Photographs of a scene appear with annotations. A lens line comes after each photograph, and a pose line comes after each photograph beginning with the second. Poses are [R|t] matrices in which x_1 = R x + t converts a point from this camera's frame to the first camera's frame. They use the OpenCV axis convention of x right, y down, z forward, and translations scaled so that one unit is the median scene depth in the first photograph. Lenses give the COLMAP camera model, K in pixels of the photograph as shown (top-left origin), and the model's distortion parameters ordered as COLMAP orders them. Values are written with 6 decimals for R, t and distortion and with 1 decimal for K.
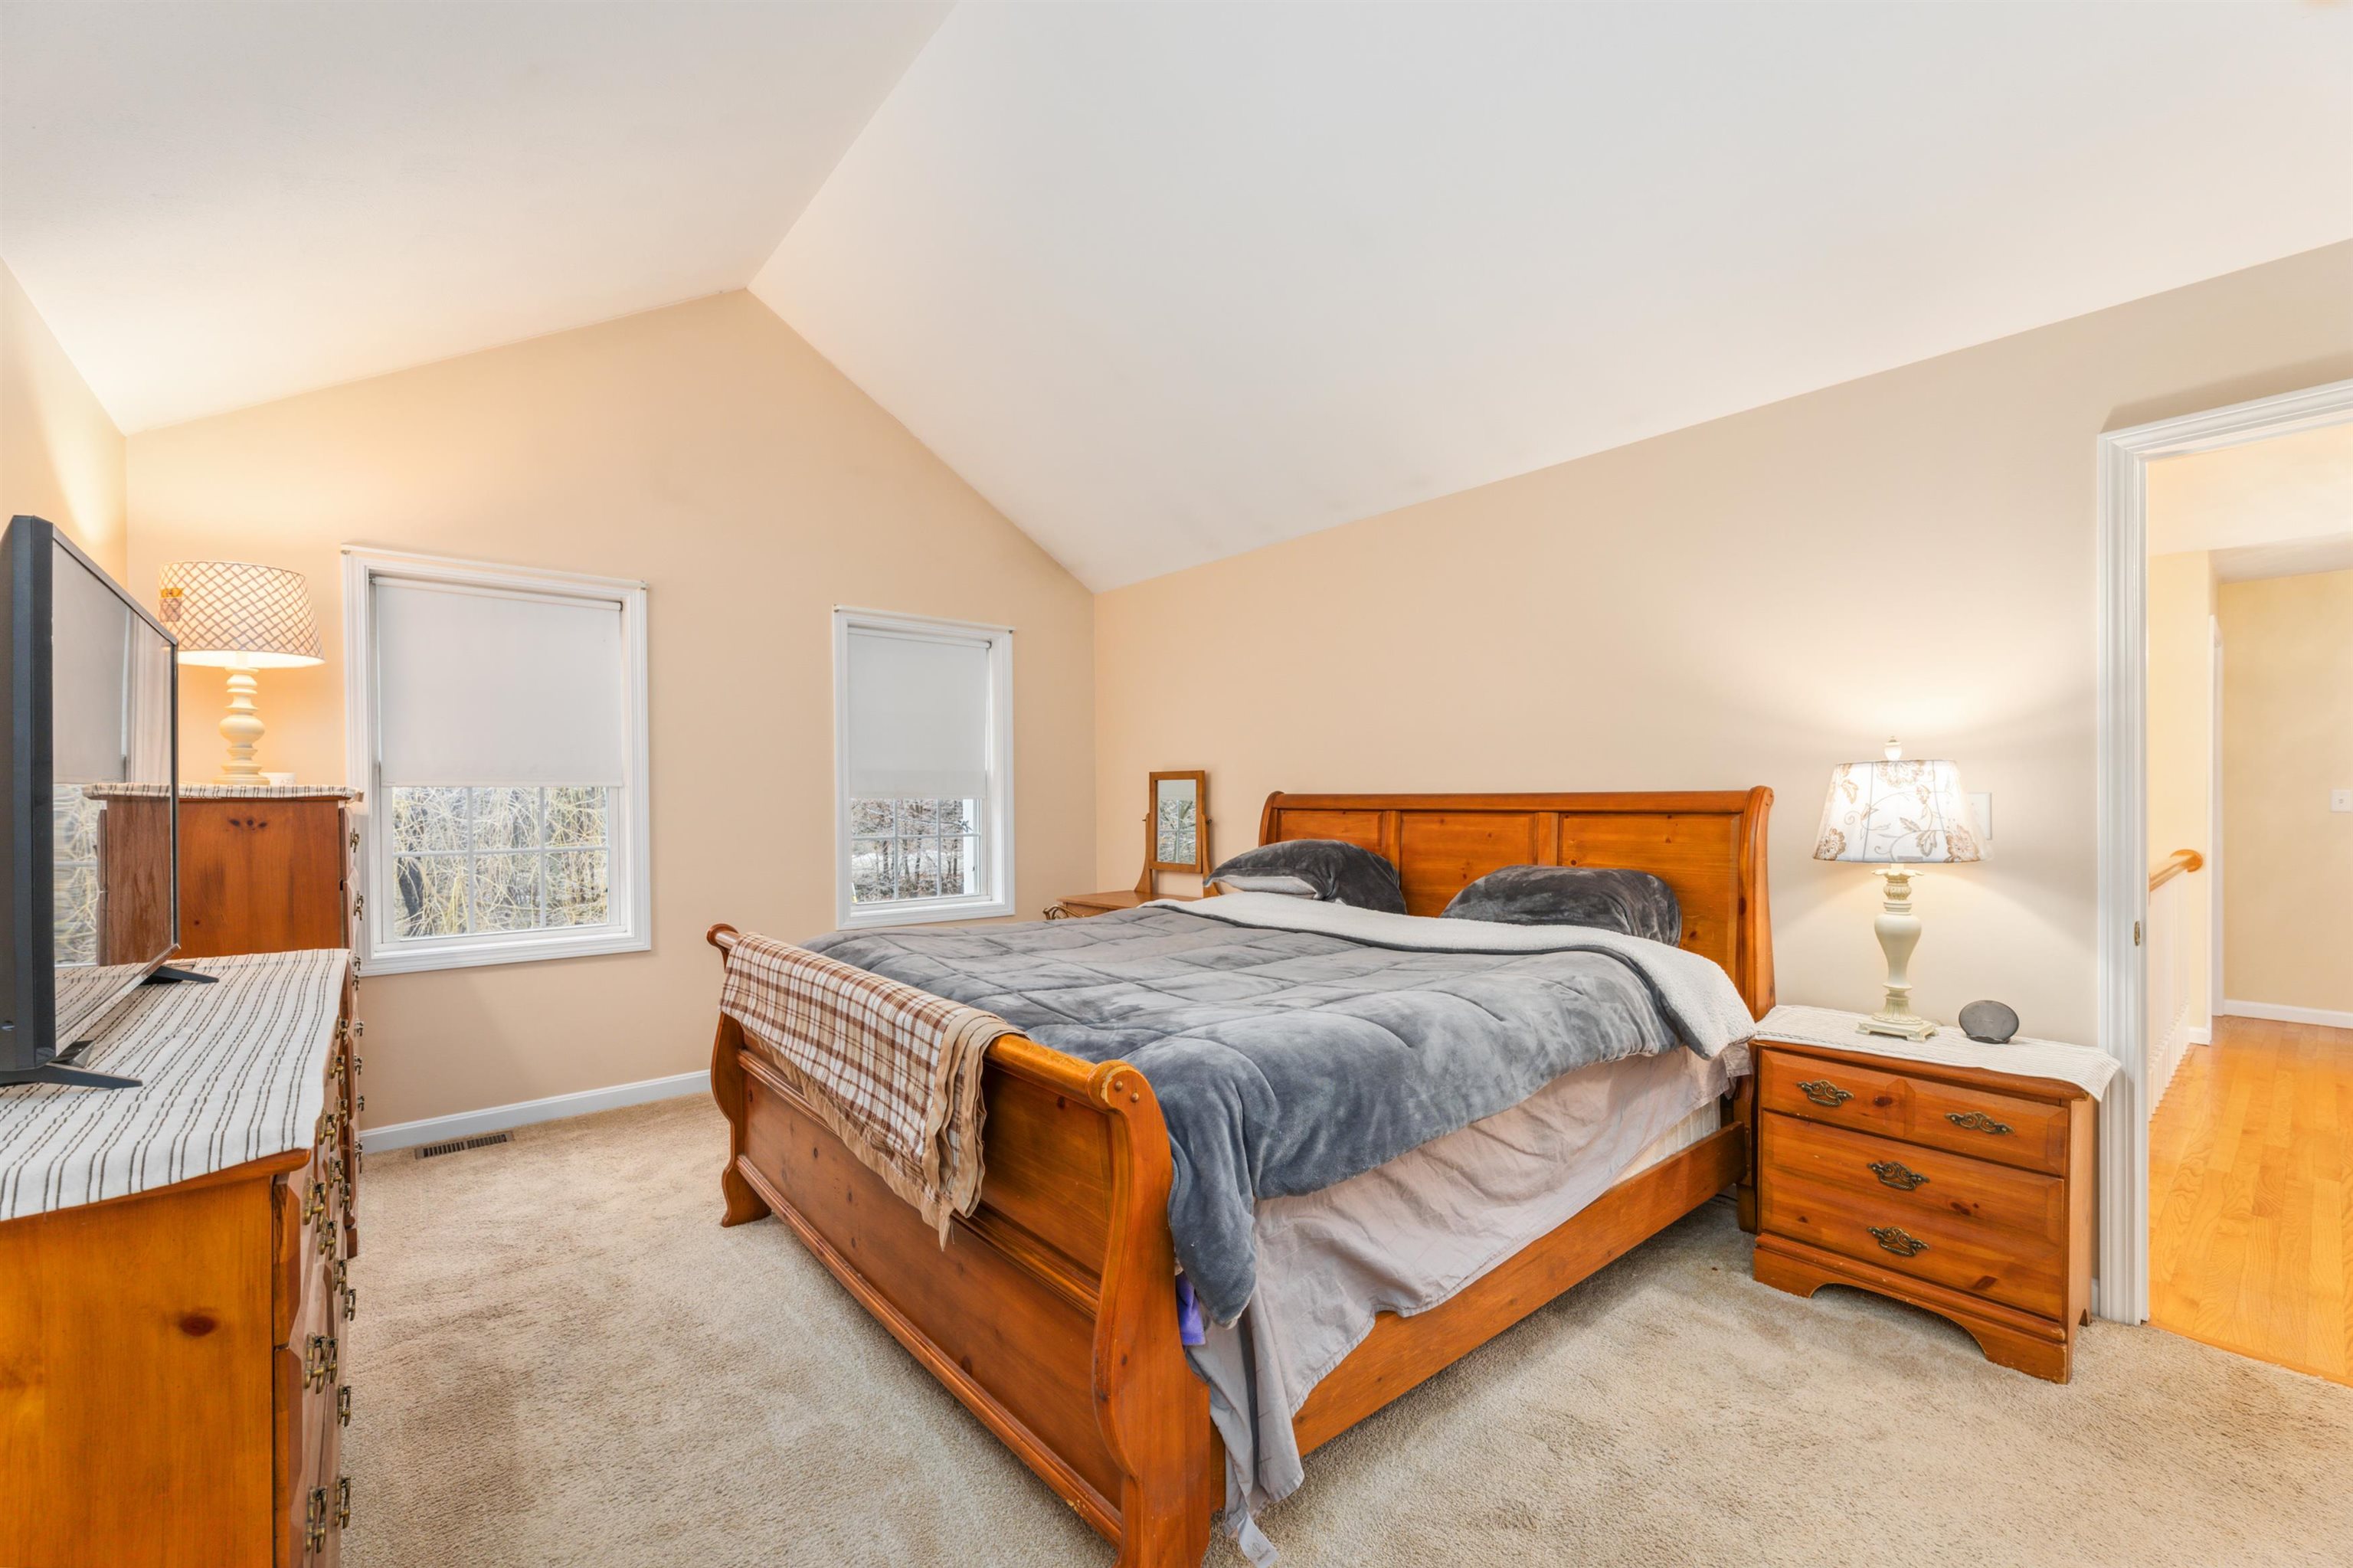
lens RADIAL K [[969.4, 0, 1183.9], [0, 969.4, 792.6], [0, 0, 1]] dist [-0.001556, -0.000368]
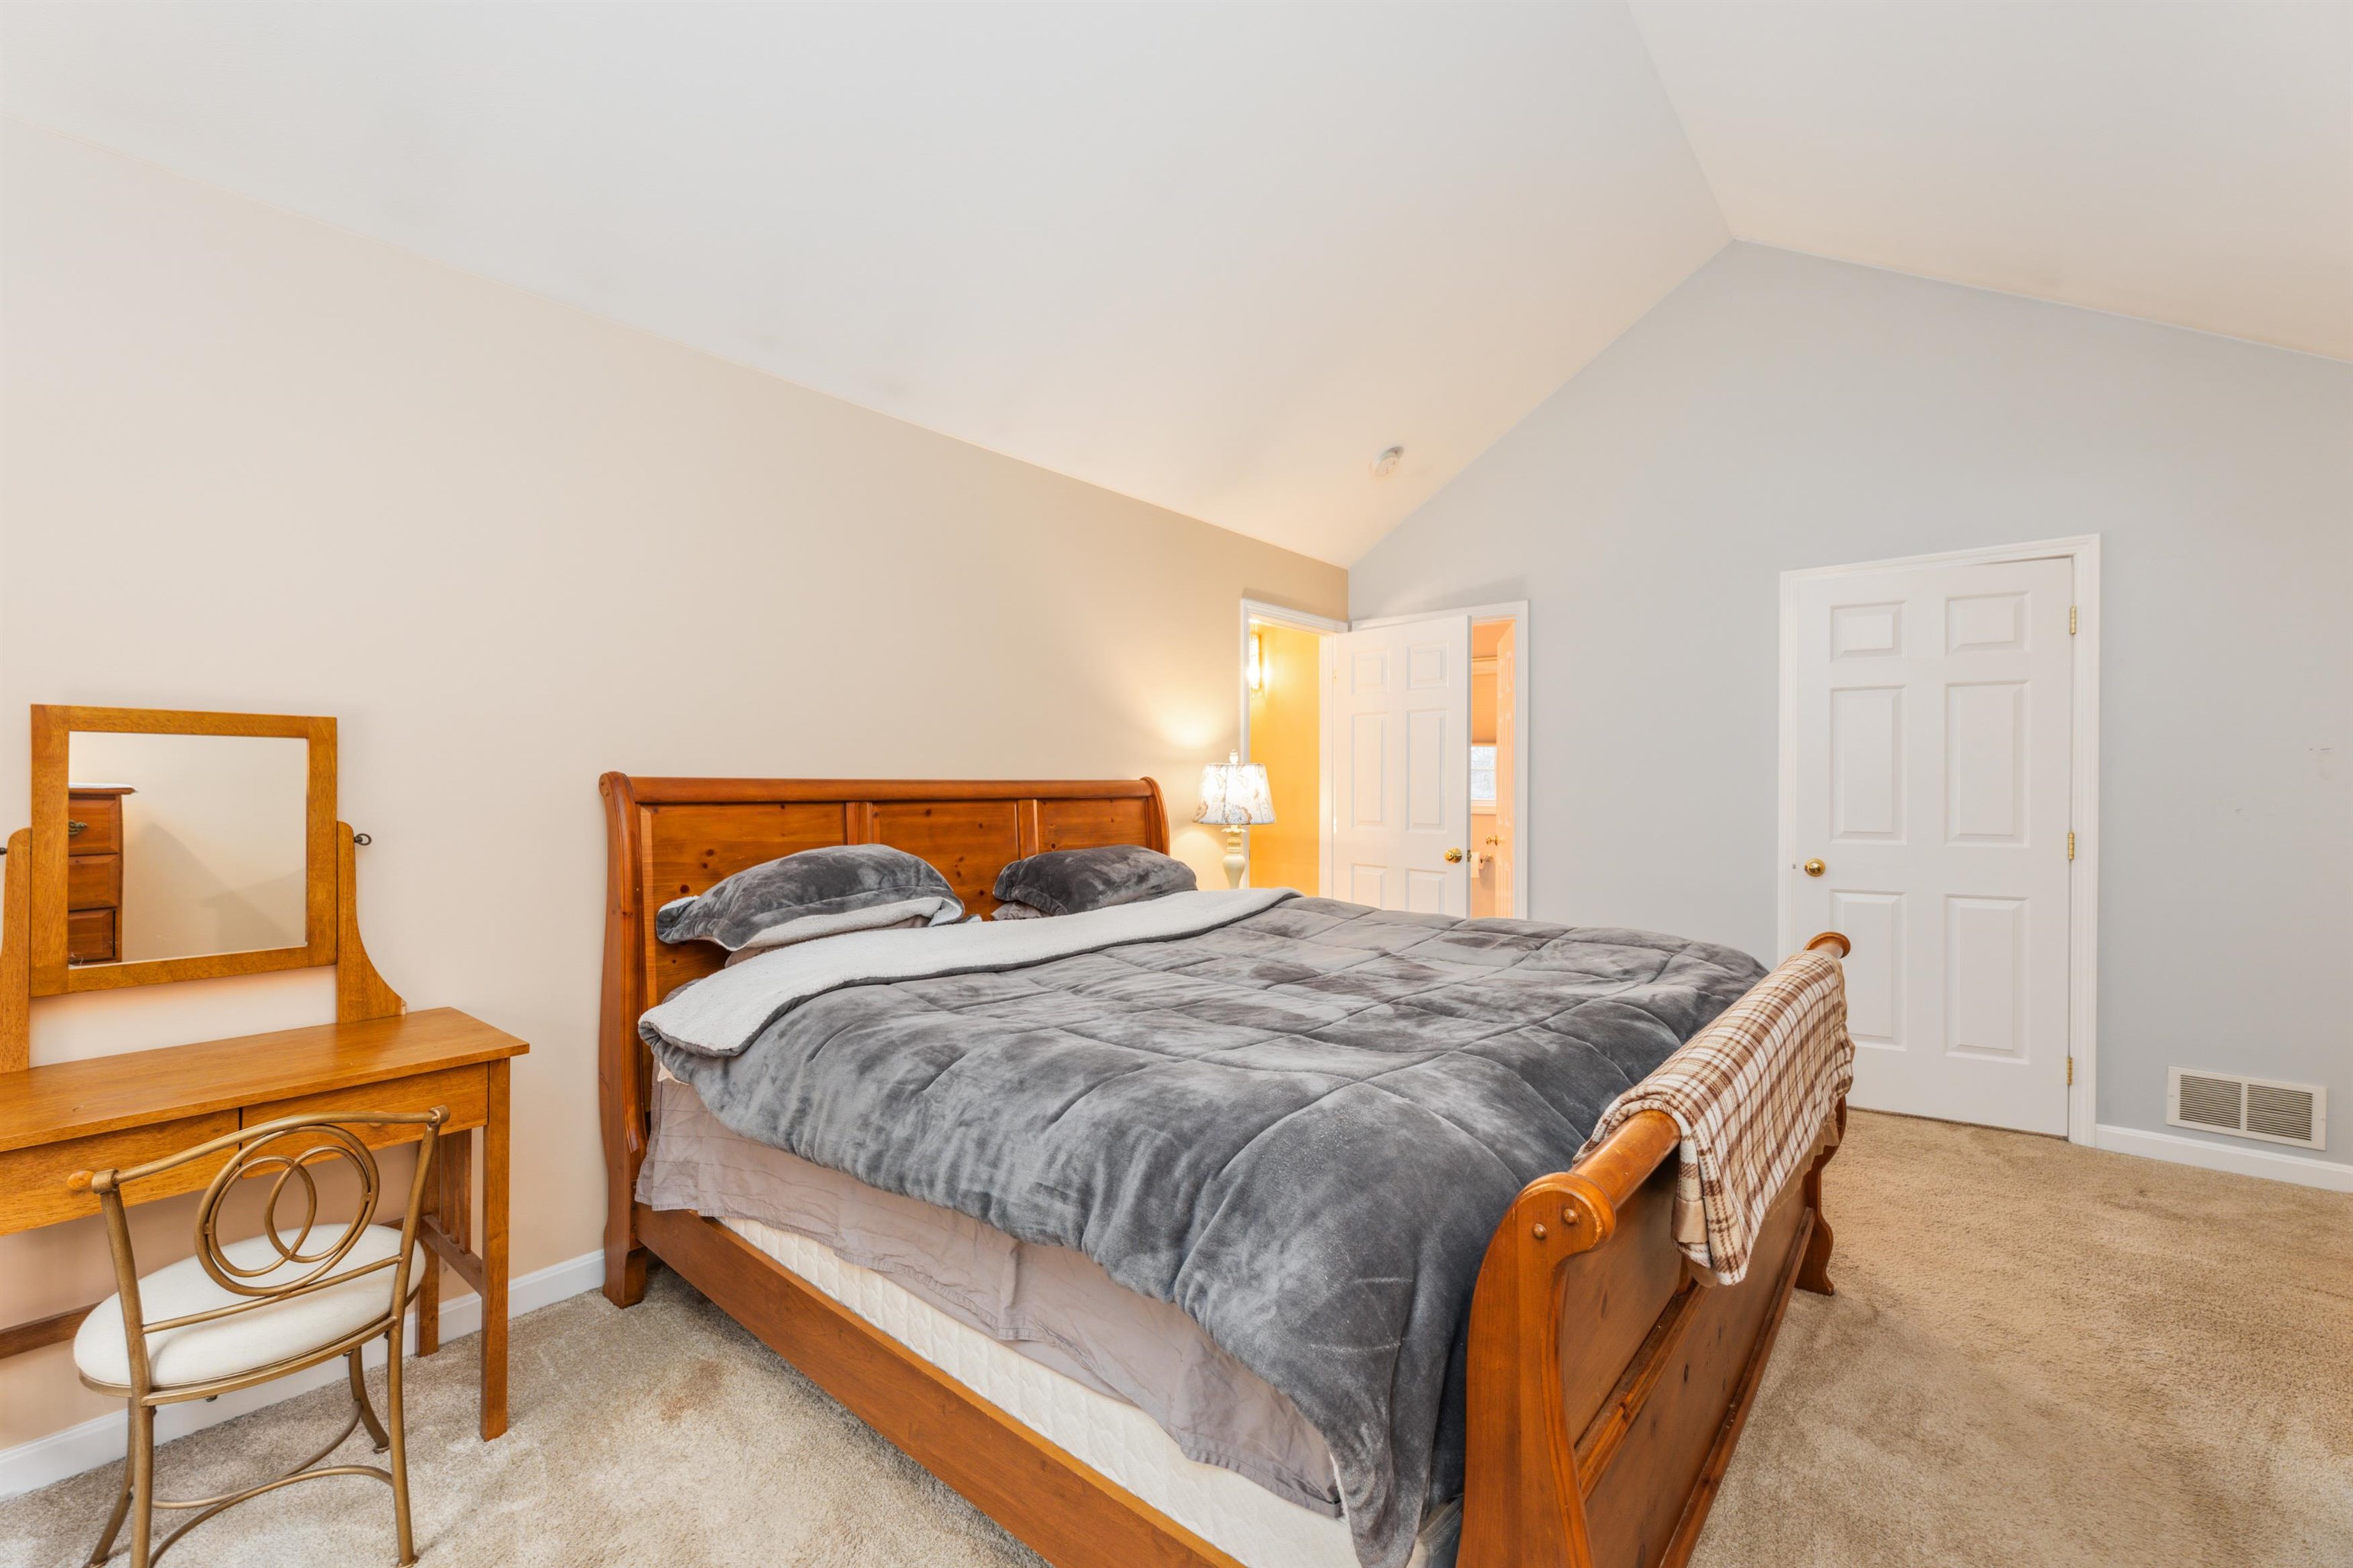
lens RADIAL K [[969.4, 0, 1183.9], [0, 969.4, 792.6], [0, 0, 1]] dist [-0.001556, -0.000368]
pose [[-0.159357, -0.000237, 0.987221, -0.619563], [-0.002725, 0.999996, -0.000200, 0.011671], [-0.987217, -0.002722, -0.159357, 0.932938]]
